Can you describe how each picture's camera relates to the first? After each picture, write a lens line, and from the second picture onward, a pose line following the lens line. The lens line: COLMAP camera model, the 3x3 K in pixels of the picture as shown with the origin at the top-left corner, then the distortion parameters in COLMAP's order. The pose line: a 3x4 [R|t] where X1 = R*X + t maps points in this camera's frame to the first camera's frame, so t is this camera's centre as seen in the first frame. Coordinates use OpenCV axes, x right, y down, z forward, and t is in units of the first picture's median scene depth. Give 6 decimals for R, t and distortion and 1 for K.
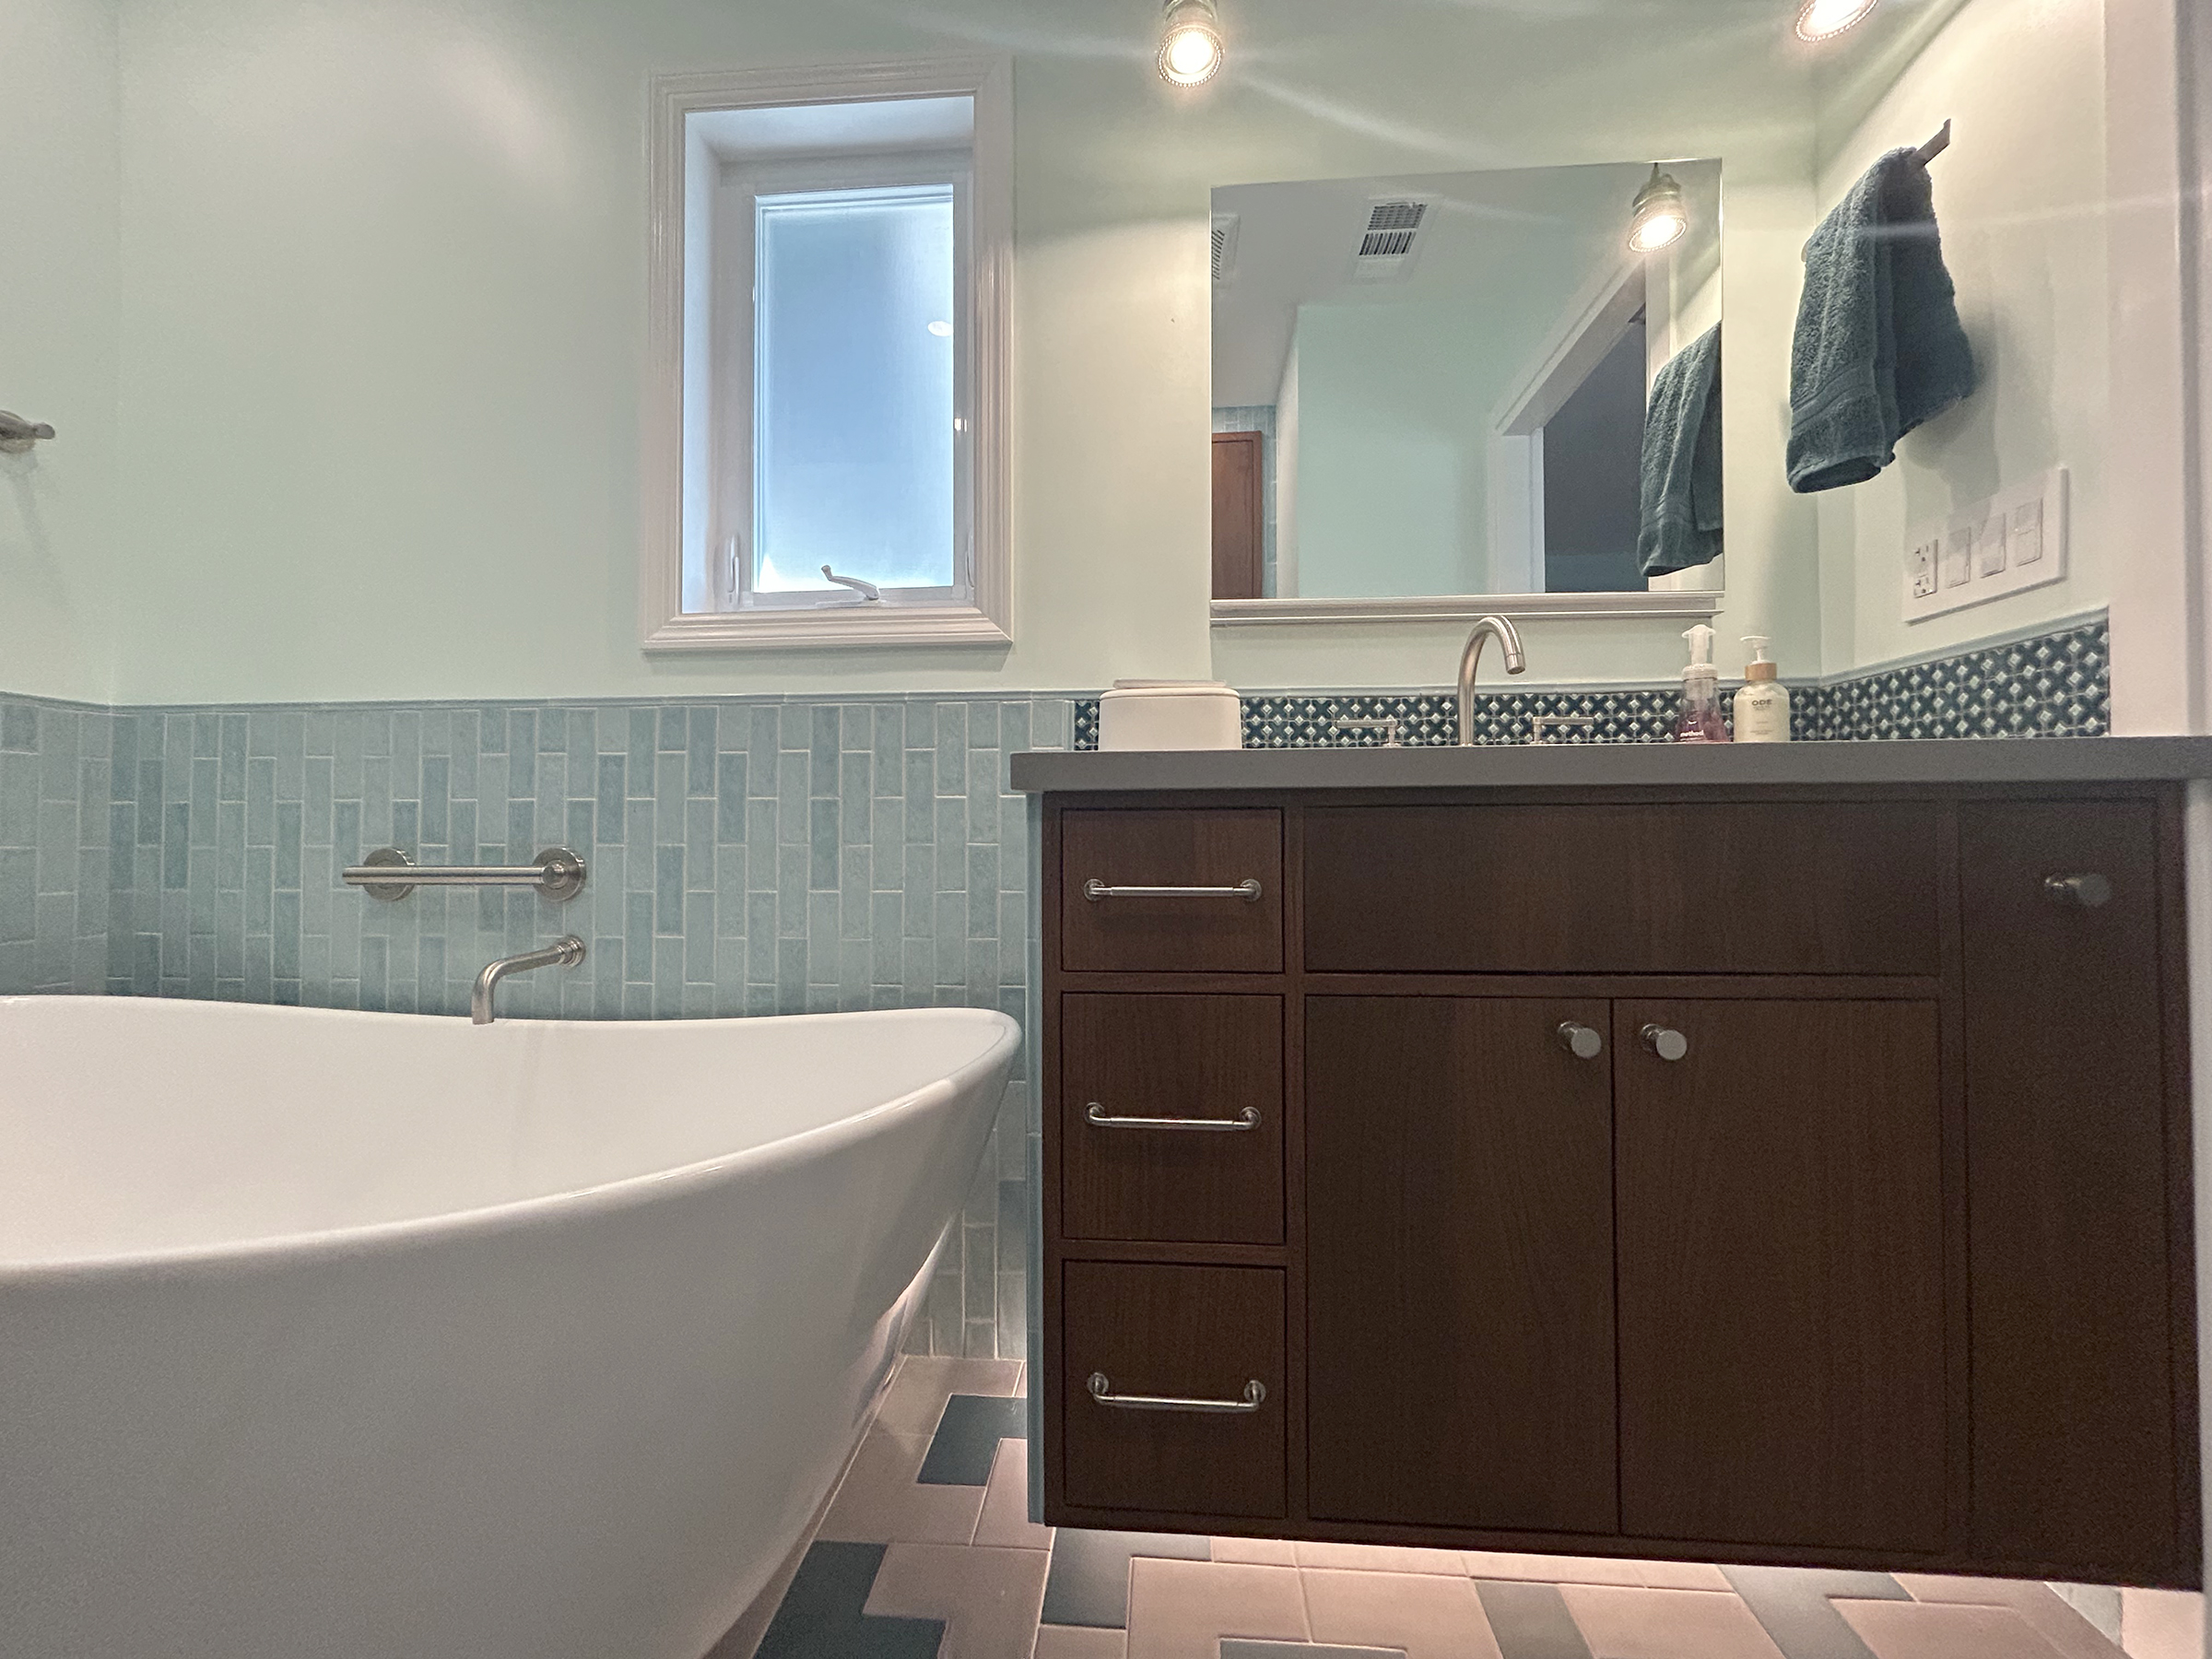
lens RADIAL K [[884.6, 0, 1110.0], [0, 884.6, 821.7], [0, 0, 1]] dist [-0.001794, -0.000018]
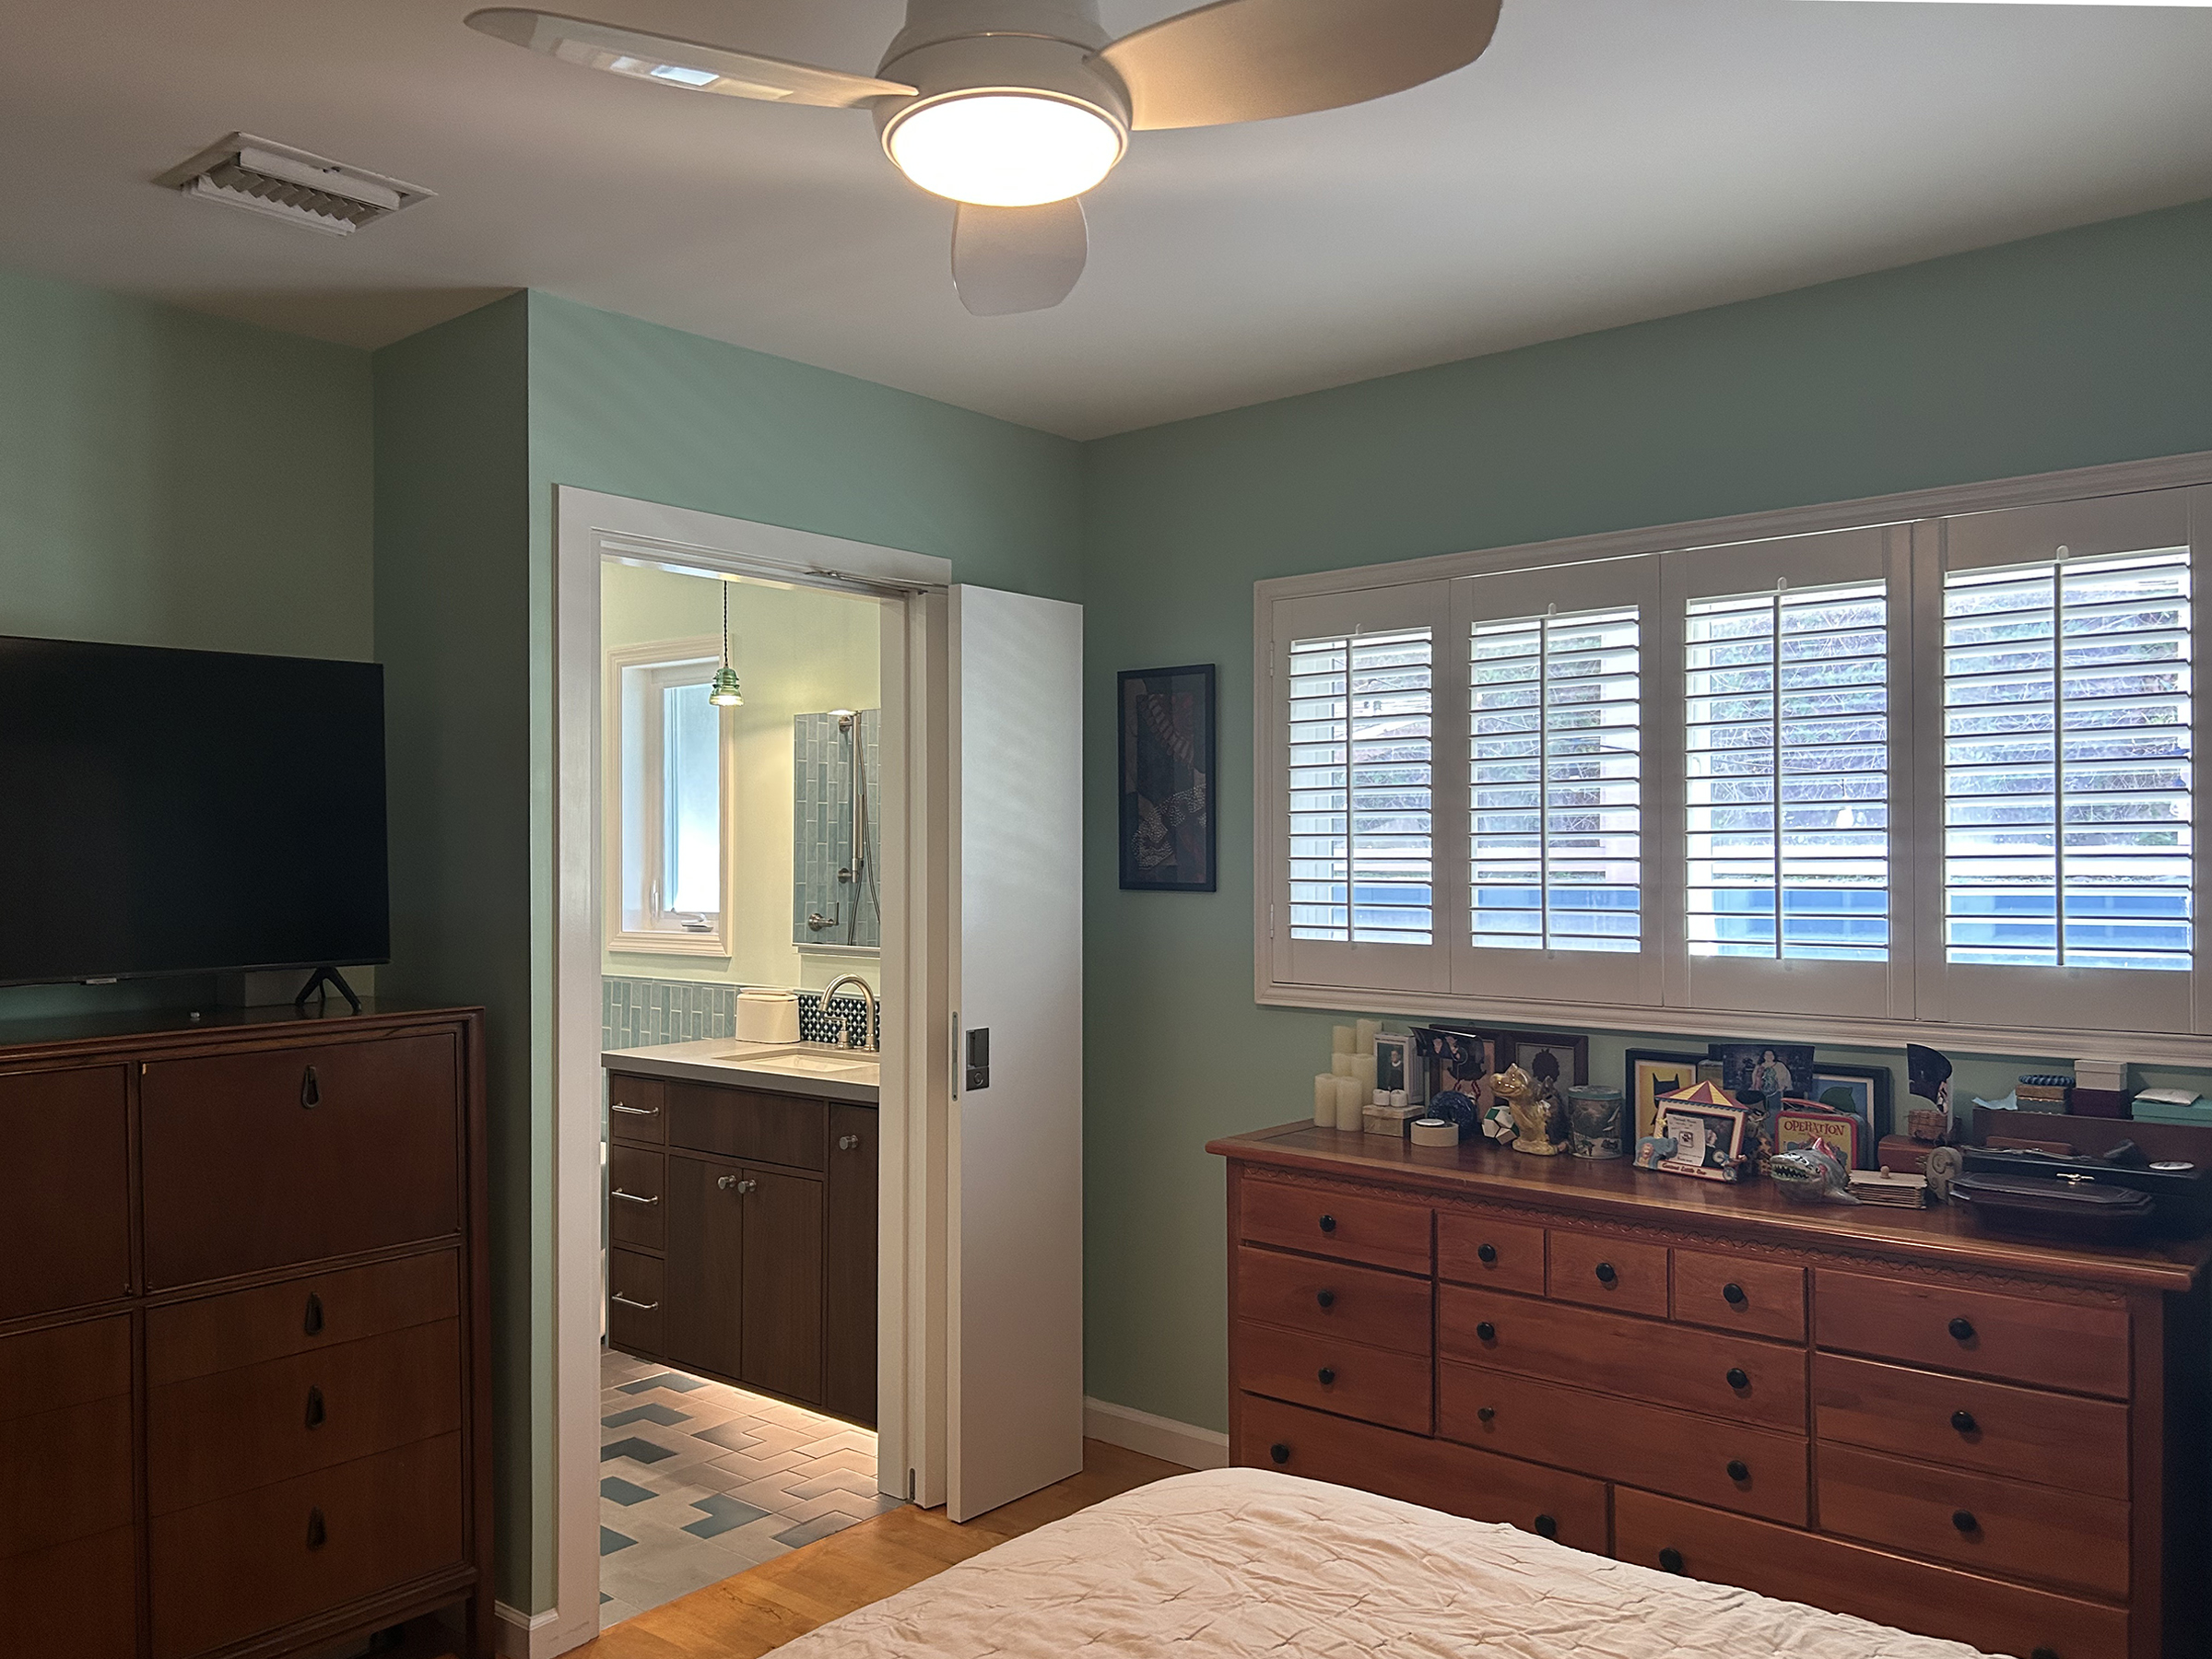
lens RADIAL K [[1687.0, 0, 1105.7], [0, 1687.0, 838.2], [0, 0, 1]] dist [-0.007083, -0.016268]
pose [[0.809867, -0.007393, -0.586568, 2.587126], [0.014630, 0.999864, 0.007598, -0.464121], [0.586432, -0.014734, 0.809865, -1.381970]]
